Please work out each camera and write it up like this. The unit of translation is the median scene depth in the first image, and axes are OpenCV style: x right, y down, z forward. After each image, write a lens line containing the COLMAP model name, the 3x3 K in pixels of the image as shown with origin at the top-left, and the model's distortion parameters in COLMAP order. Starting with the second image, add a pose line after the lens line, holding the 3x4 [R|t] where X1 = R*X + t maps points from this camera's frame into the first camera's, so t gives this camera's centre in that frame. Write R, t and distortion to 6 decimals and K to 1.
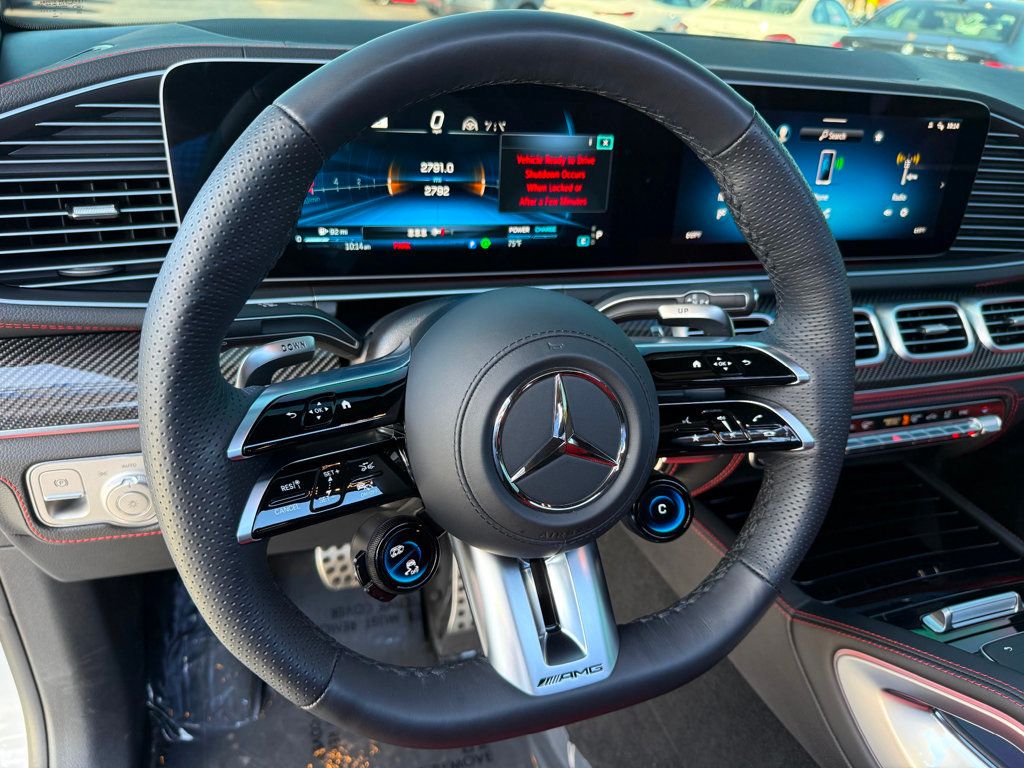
lens RADIAL K [[730.0, 0, 494.4], [0, 730.0, 396.0], [0, 0, 1]] dist [0.019858, -0.037656]
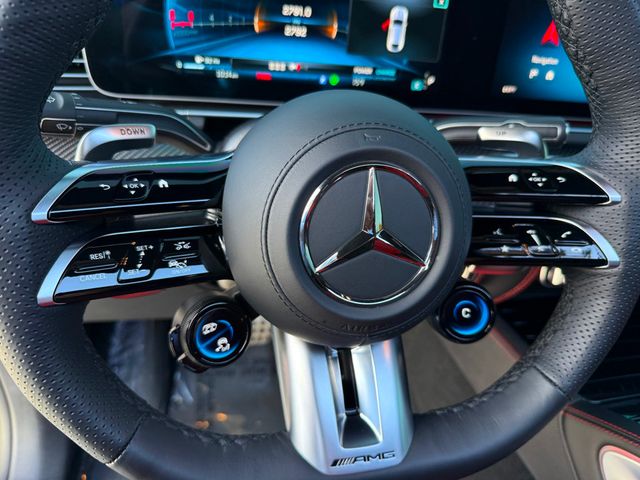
lens RADIAL K [[456.3, 0, 319.3], [0, 456.3, 244.4], [0, 0, 1]] dist [0.019858, -0.037656]
pose [[0.993447, 0.081402, -0.080232, 0.050990], [-0.078962, 0.996327, 0.033138, 0.040925], [0.082634, -0.026585, 0.996225, 0.260863]]
